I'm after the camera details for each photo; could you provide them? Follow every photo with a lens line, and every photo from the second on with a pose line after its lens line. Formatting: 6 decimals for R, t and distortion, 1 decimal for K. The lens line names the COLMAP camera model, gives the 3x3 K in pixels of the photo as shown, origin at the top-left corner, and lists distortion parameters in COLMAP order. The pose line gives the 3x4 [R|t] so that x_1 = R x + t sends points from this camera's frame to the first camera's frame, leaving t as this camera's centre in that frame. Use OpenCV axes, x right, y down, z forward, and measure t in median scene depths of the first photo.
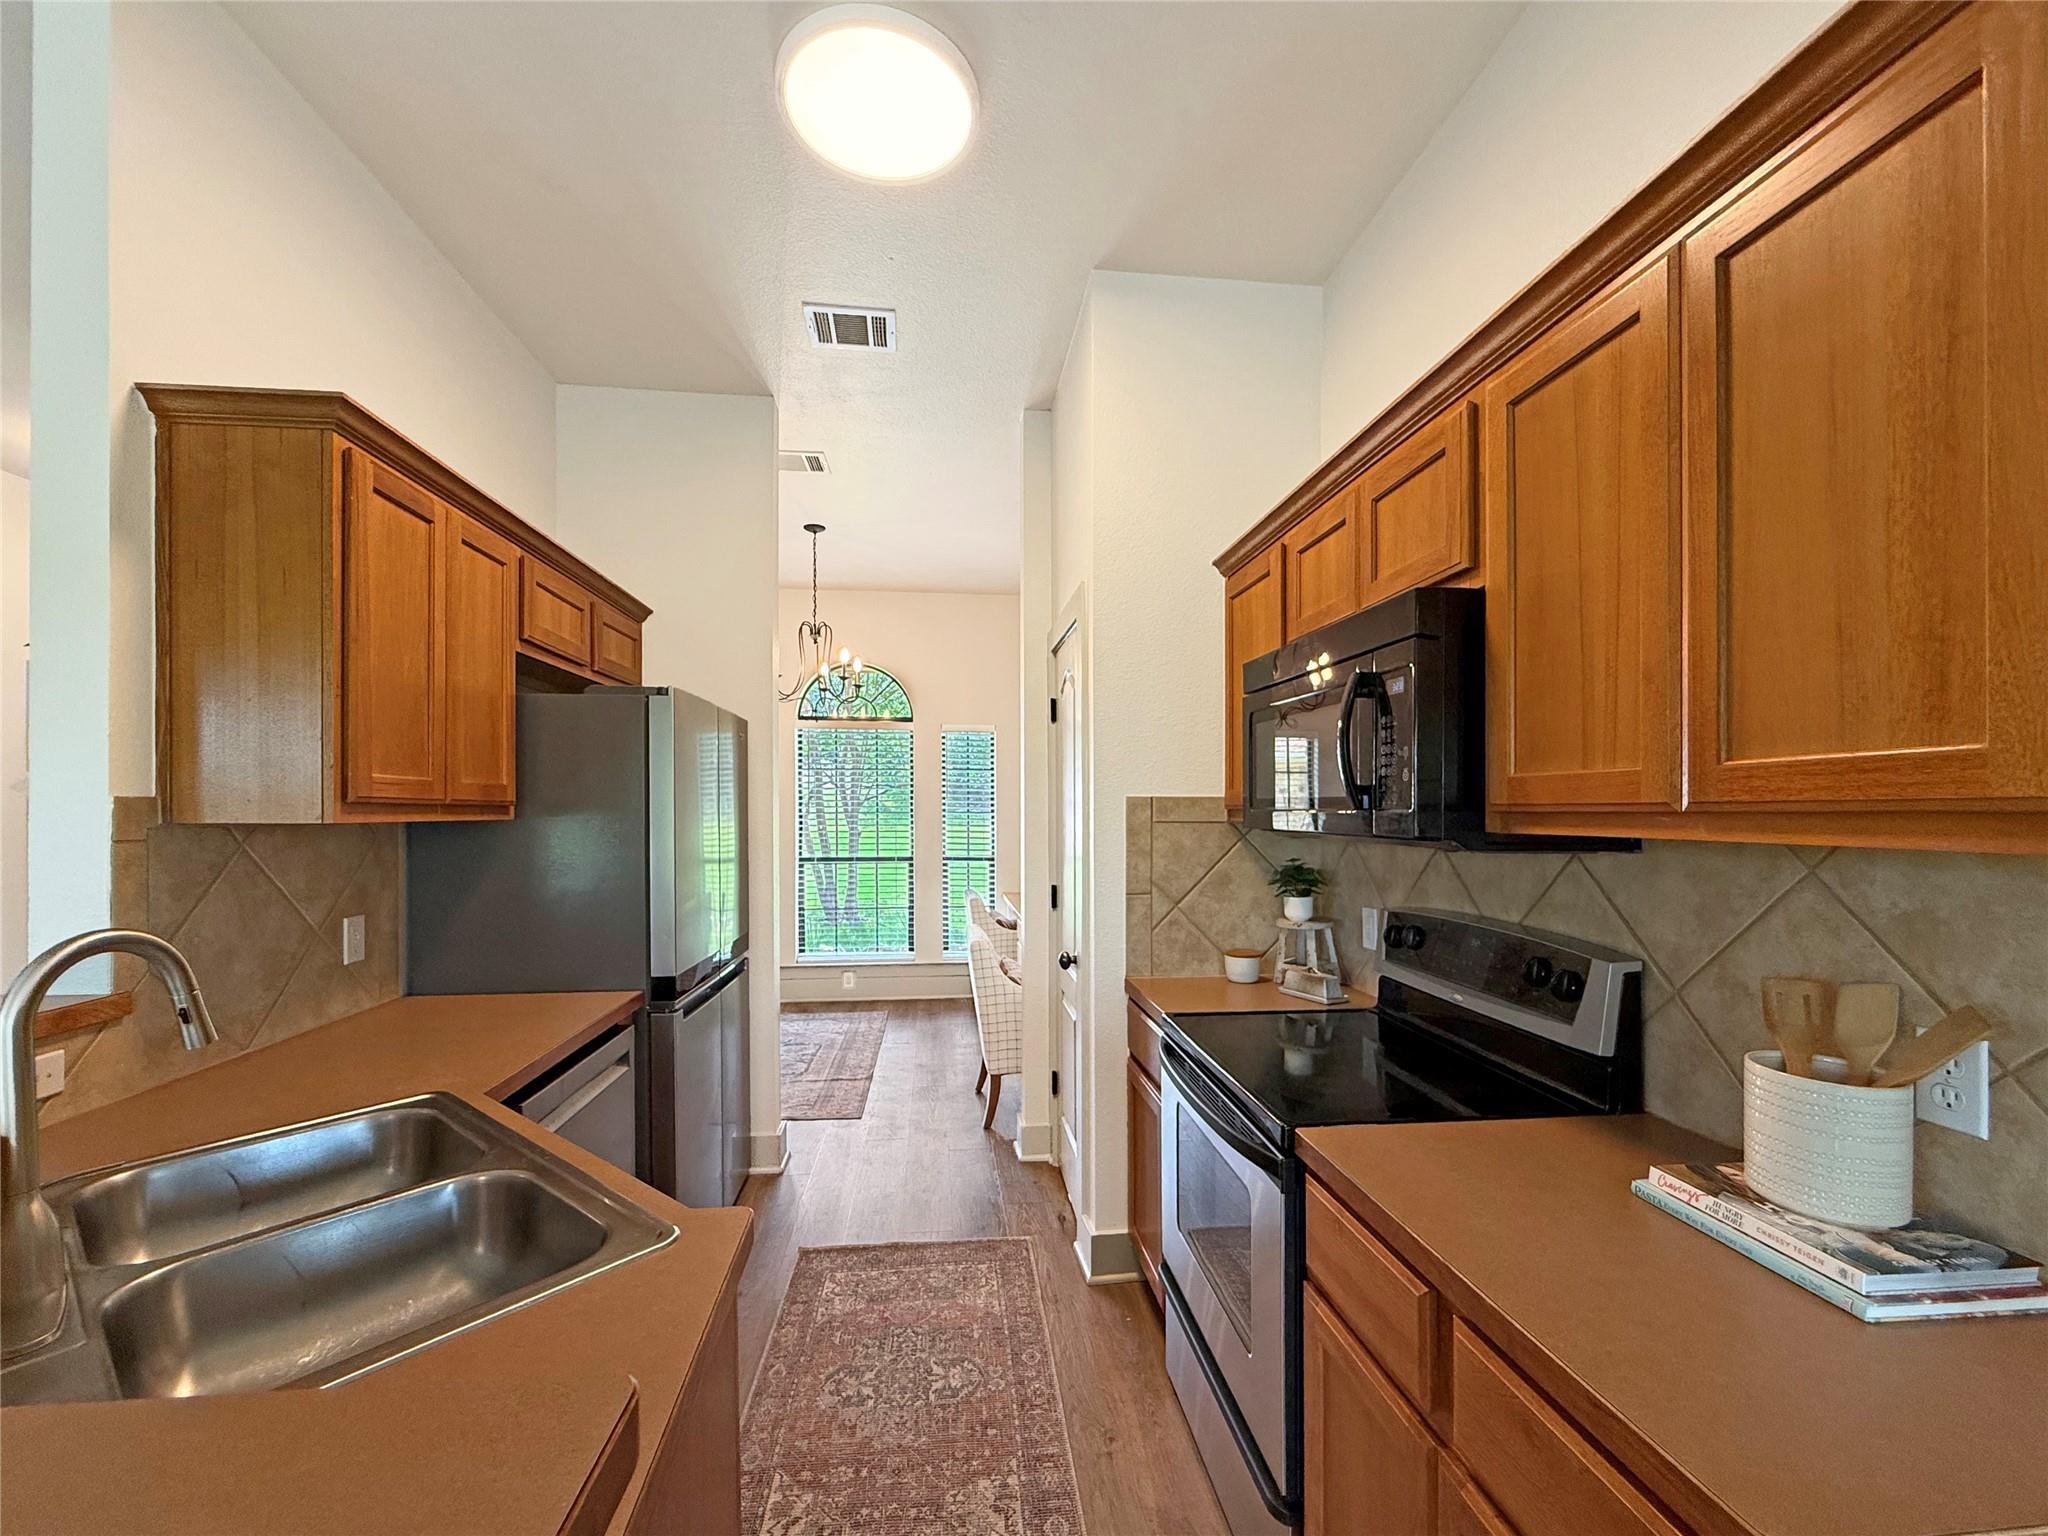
lens RADIAL K [[824.1, 0, 1027.7], [0, 824.1, 809.6], [0, 0, 1]] dist [0.000699, 0.000615]
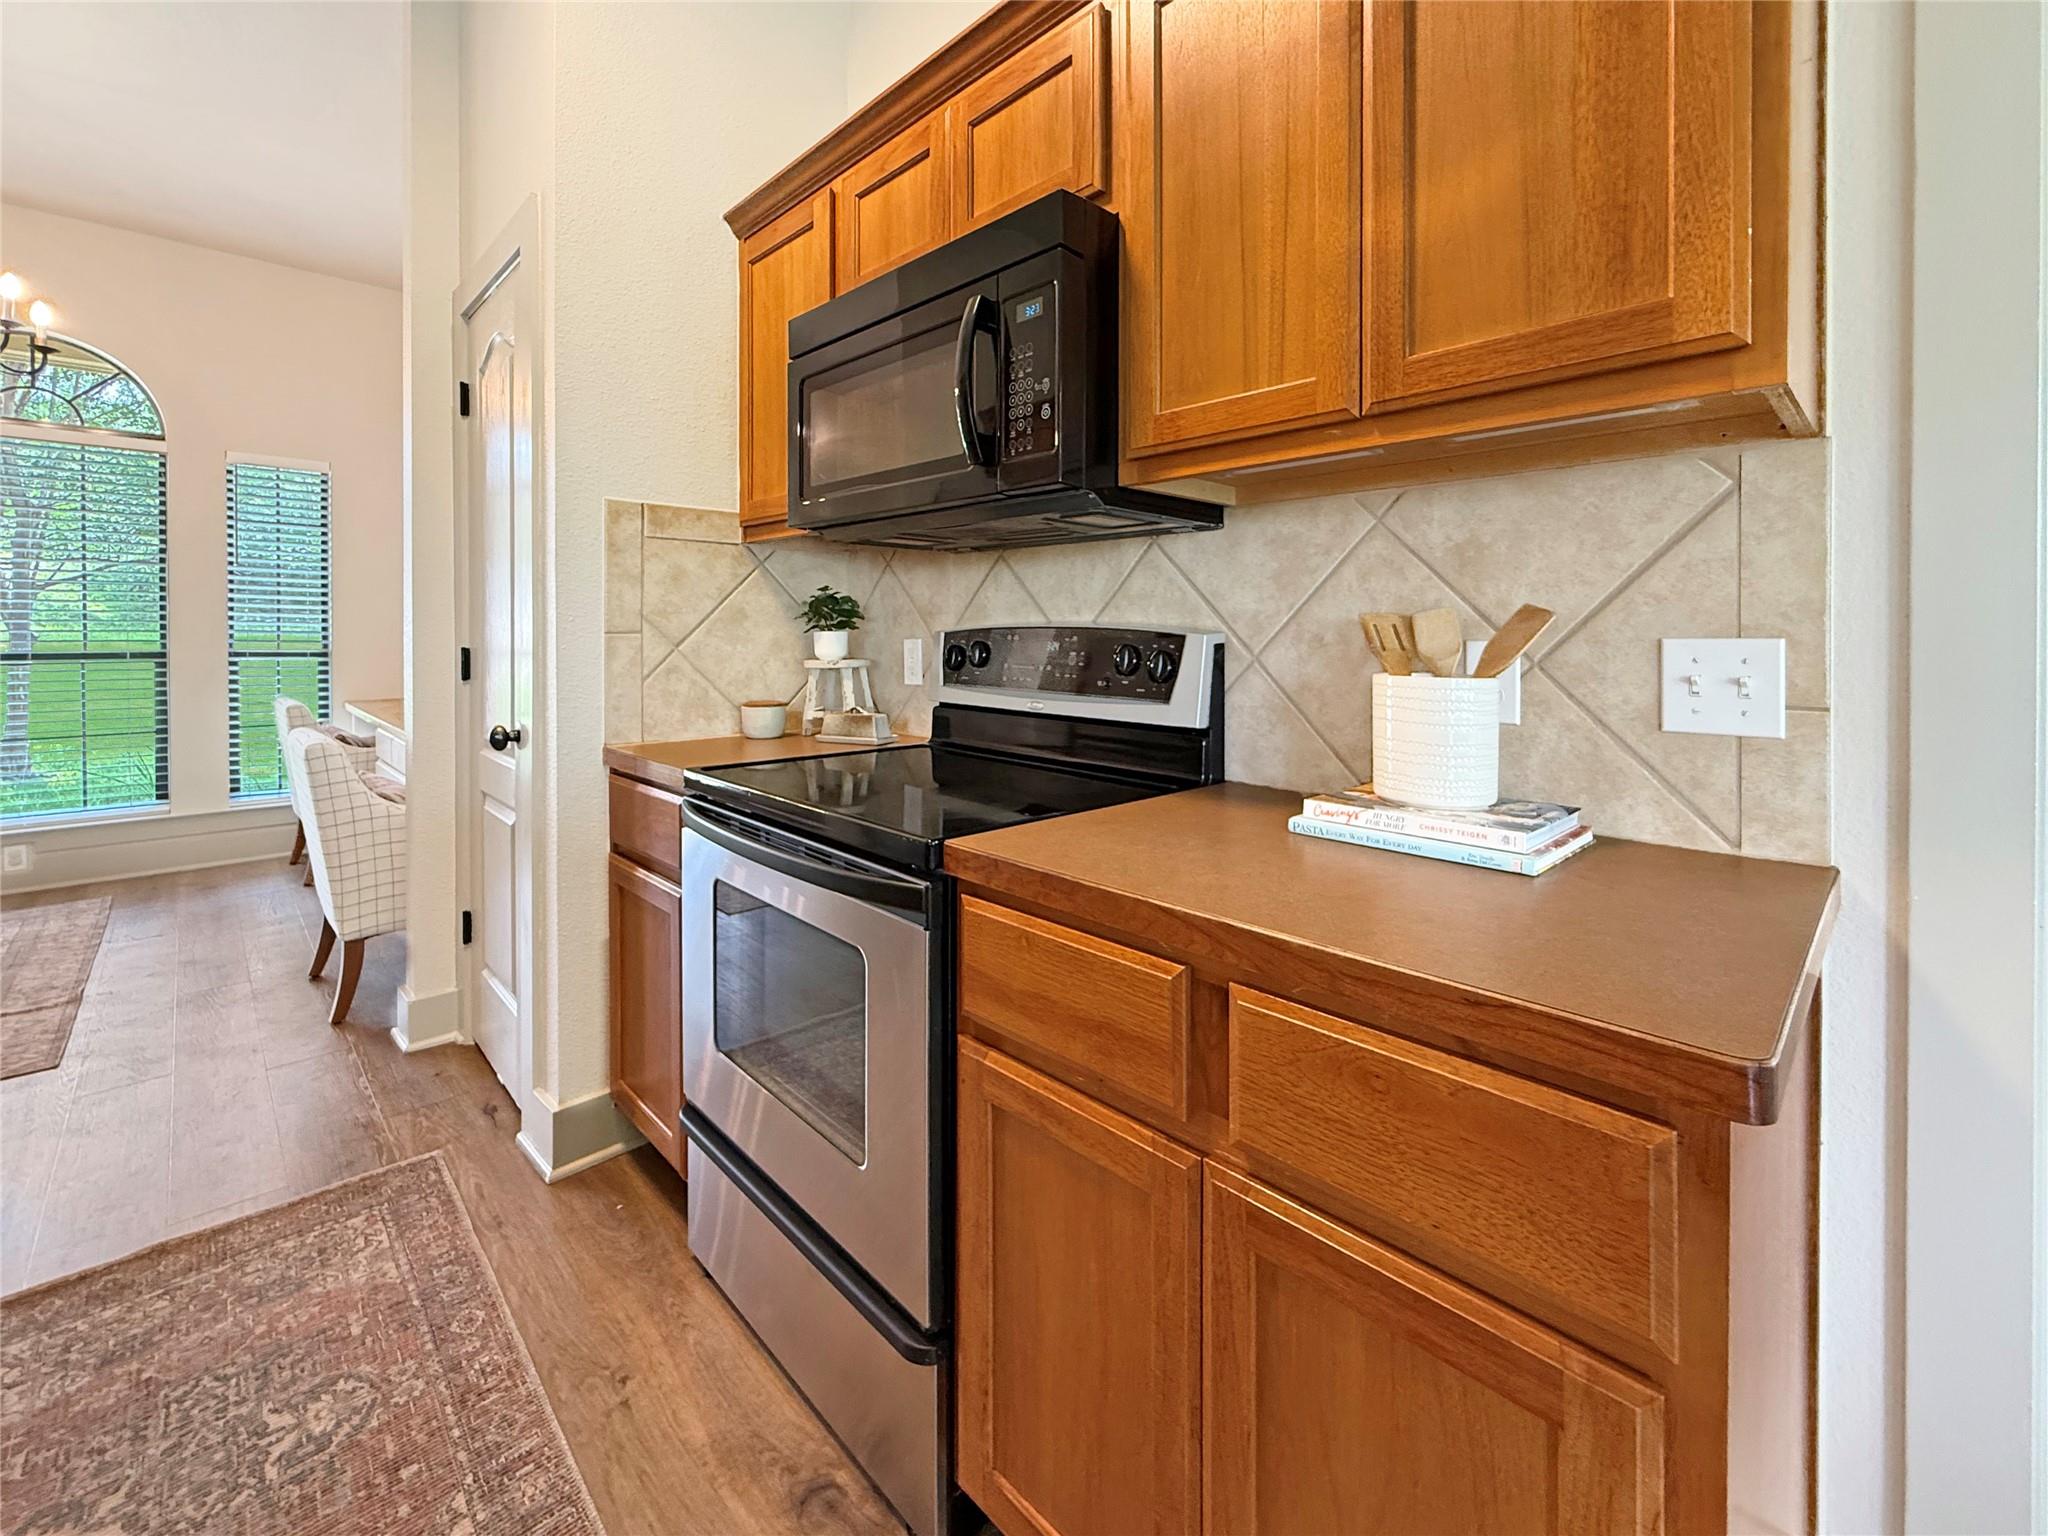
lens RADIAL K [[864.0, 0, 1021.5], [0, 864.0, 635.7], [0, 0, 1]] dist [-0.002287, 0.000497]
pose [[0.792813, 0.002860, 0.609458, -0.065912], [-0.006433, 0.999973, 0.003676, 0.121212], [-0.609431, -0.006835, 0.792810, 0.203709]]
